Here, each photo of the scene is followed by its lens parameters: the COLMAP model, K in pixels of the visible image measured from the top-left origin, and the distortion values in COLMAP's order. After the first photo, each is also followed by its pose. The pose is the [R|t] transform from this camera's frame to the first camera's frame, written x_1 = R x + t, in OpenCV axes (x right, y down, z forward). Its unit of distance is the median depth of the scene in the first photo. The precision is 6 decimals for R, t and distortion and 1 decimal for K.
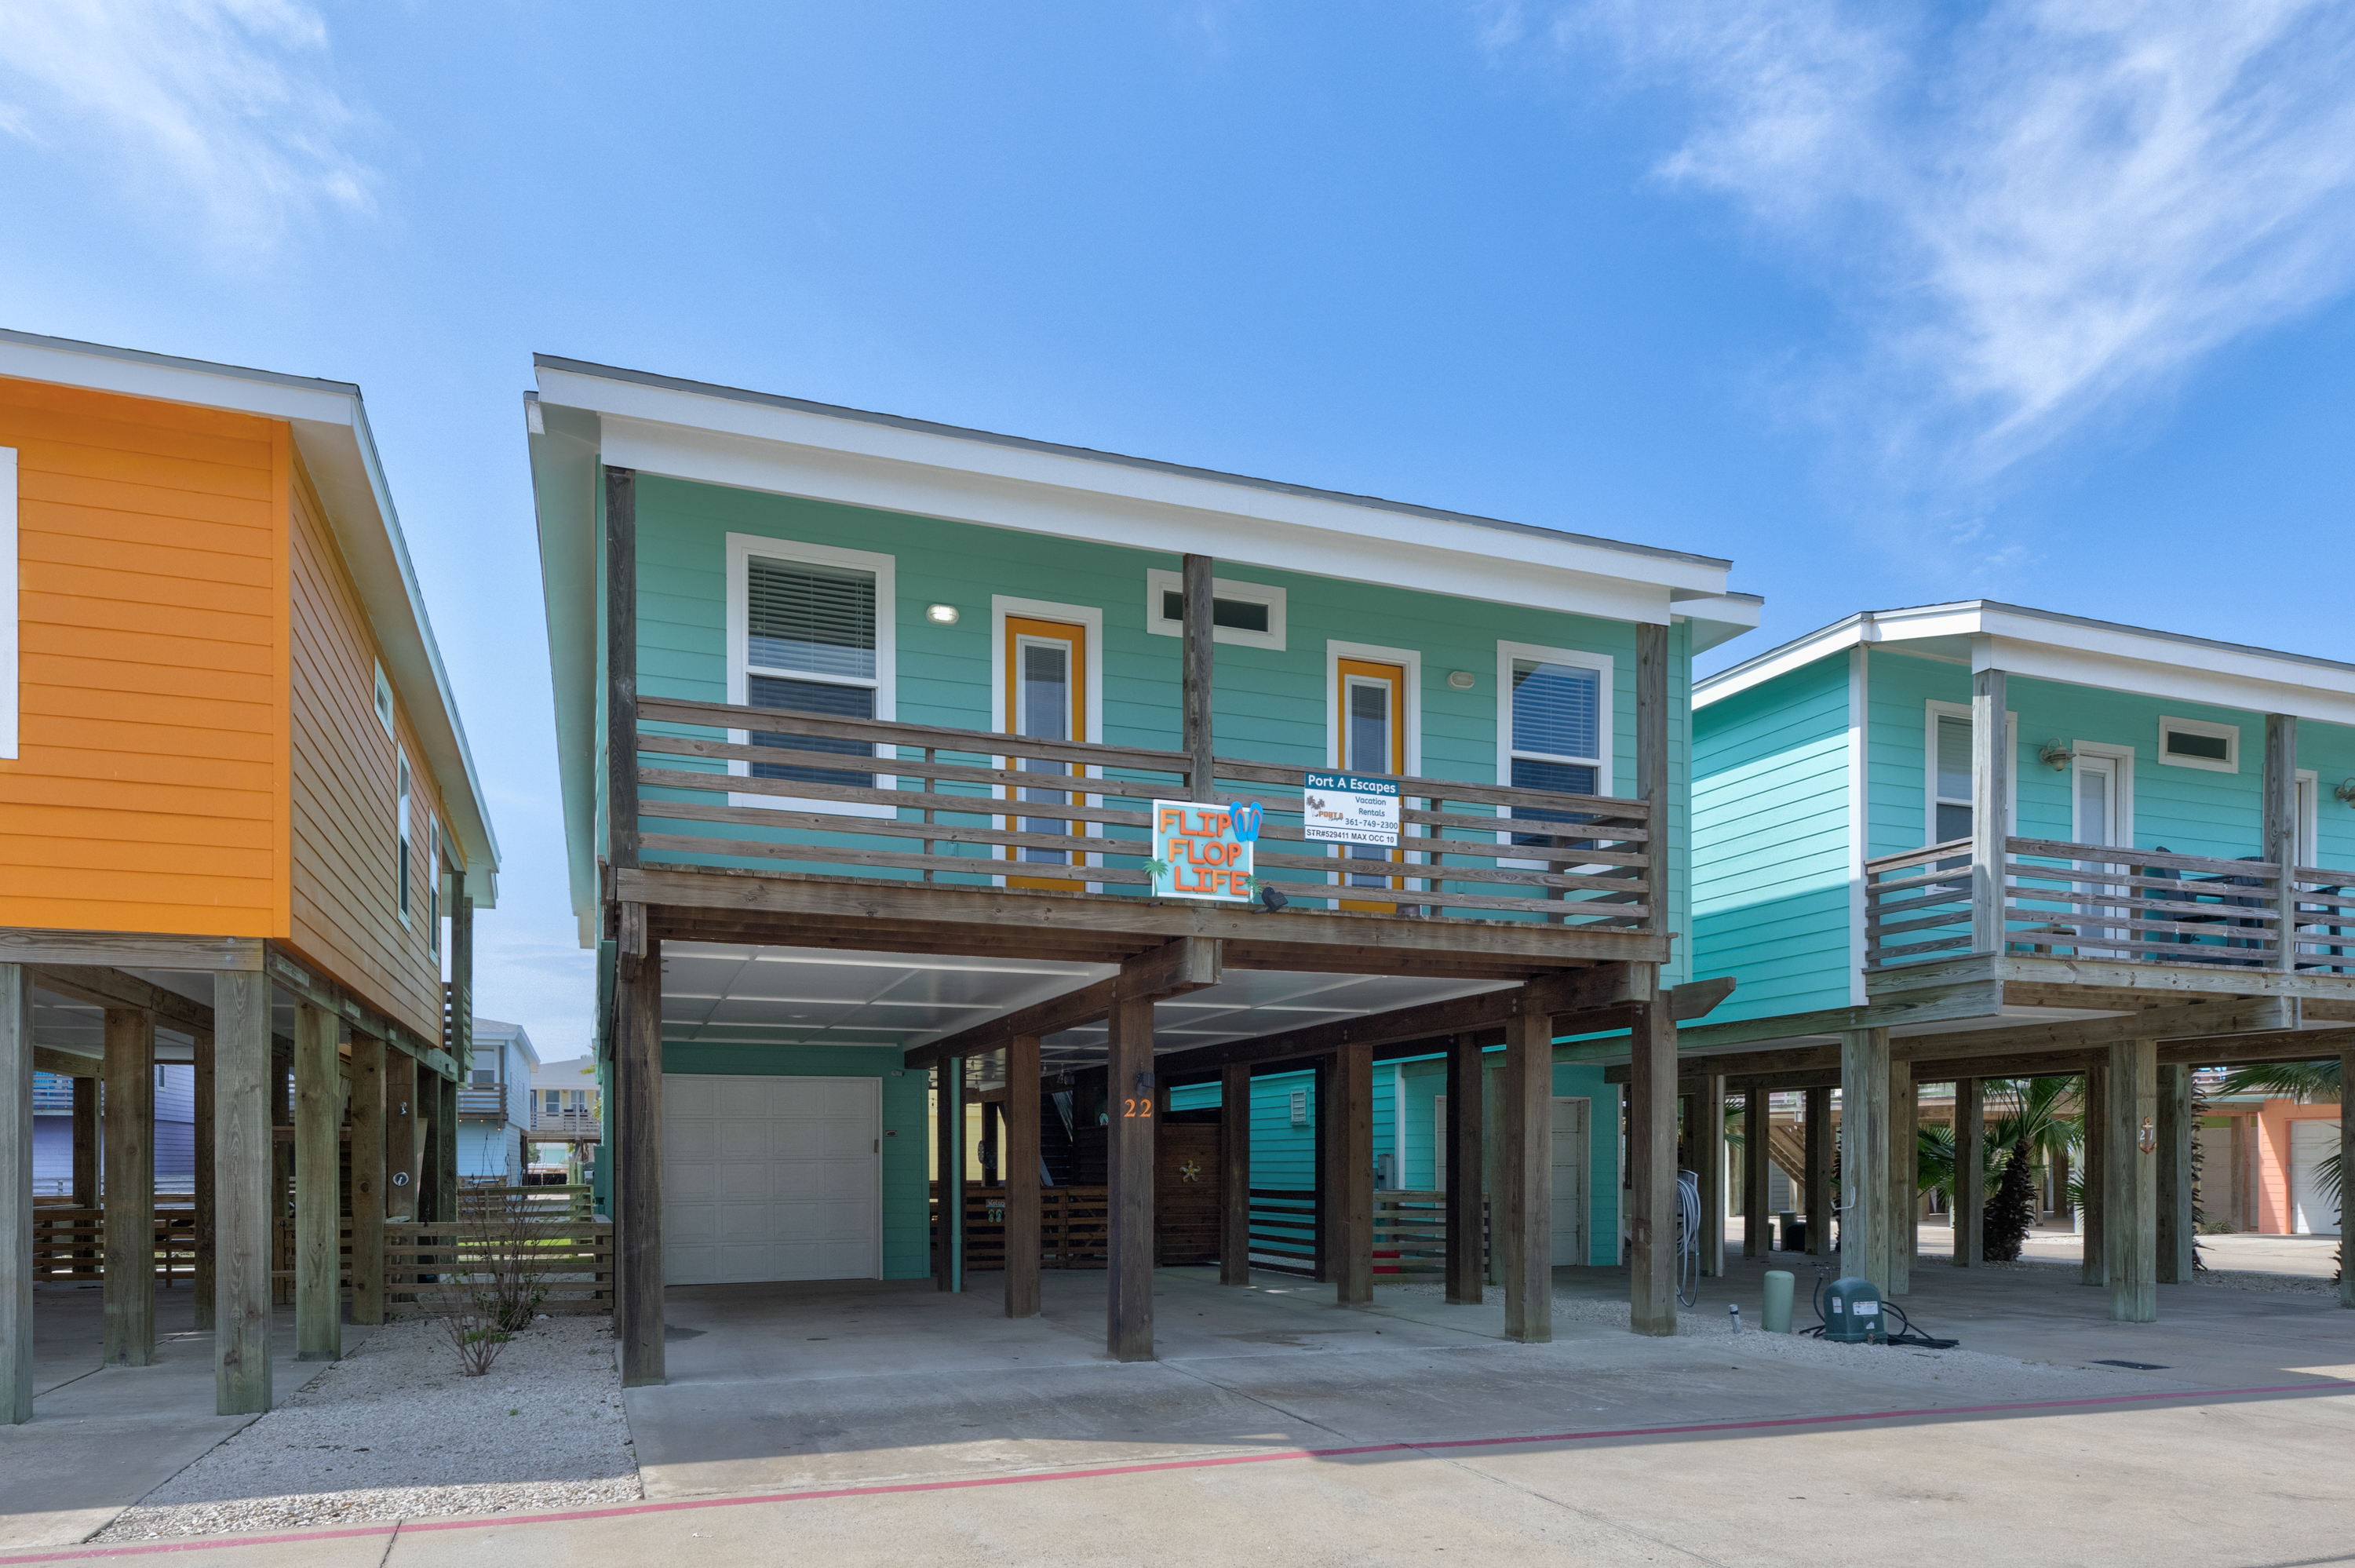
lens RADIAL K [[924.4, 0, 1176.9], [0, 924.4, 791.0], [0, 0, 1]] dist [0.000311, -0.000338]
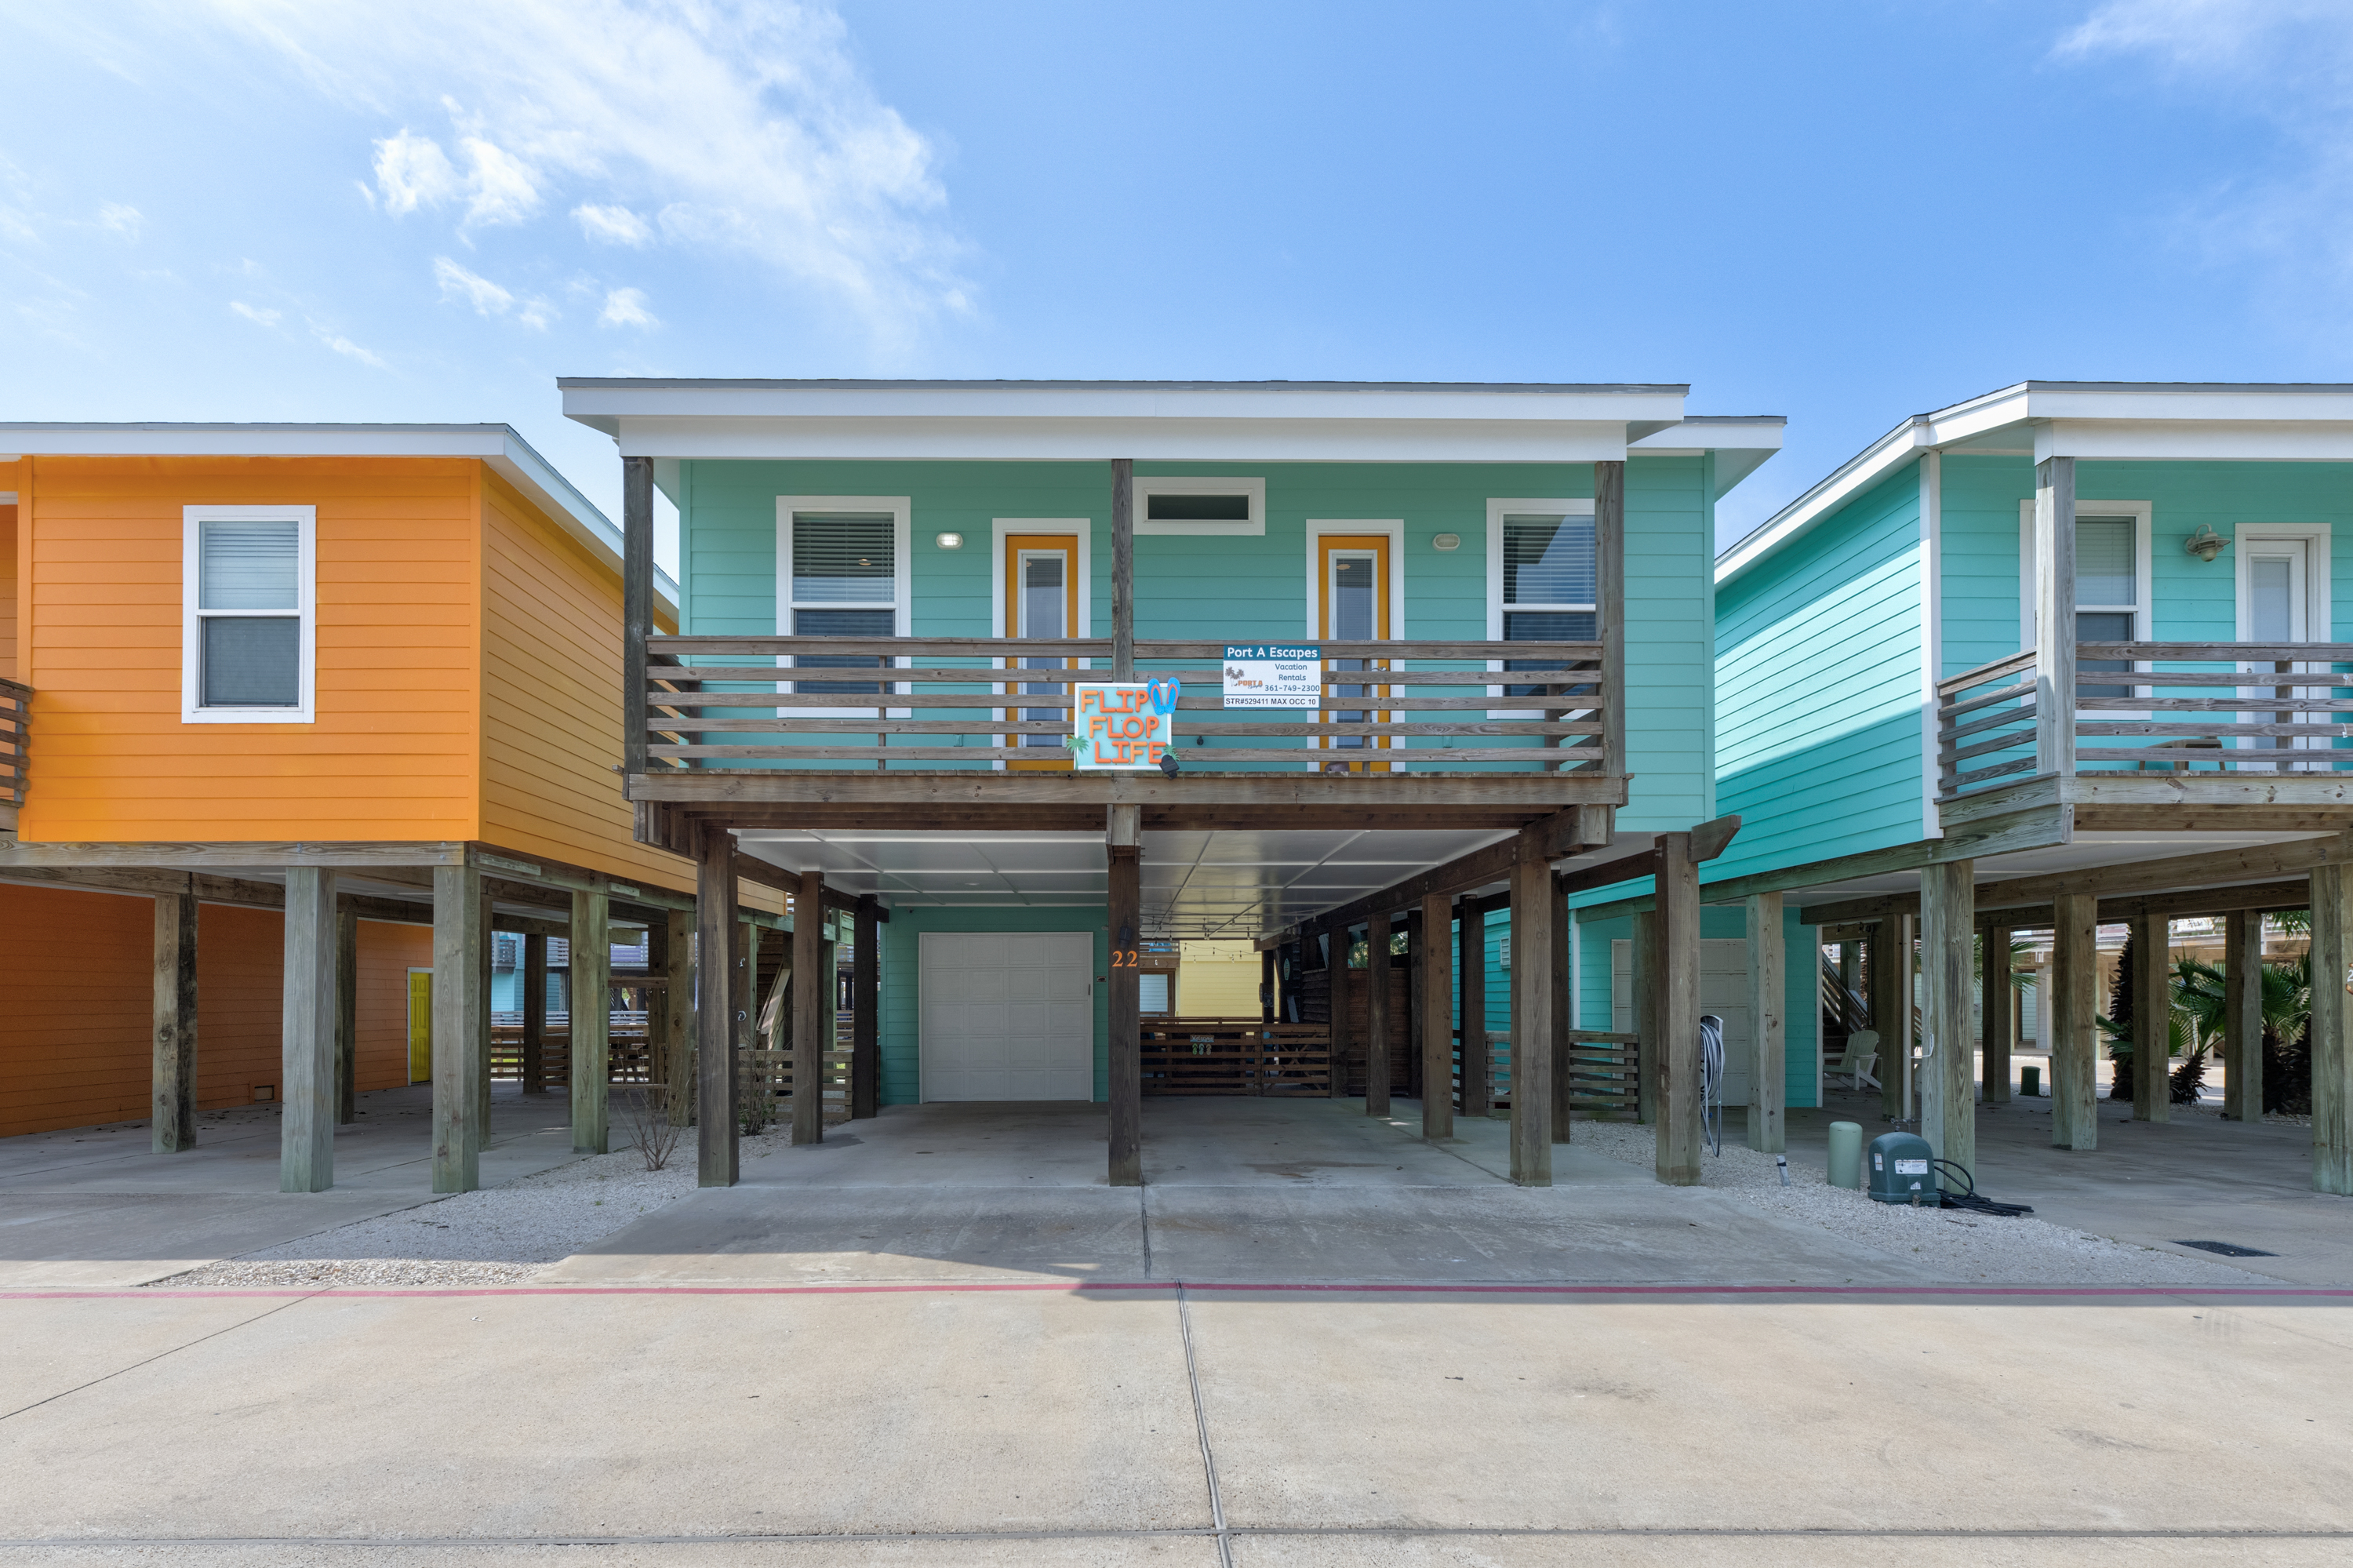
lens RADIAL K [[806.5, 0, 1176.4], [0, 806.5, 683.5], [0, 0, 1]] dist [-0.000485, 0.000021]
pose [[0.972408, -0.085344, -0.217114, 0.228302], [0.086378, 0.996251, -0.004740, 0.018628], [0.216704, -0.014145, 0.976135, 0.058600]]
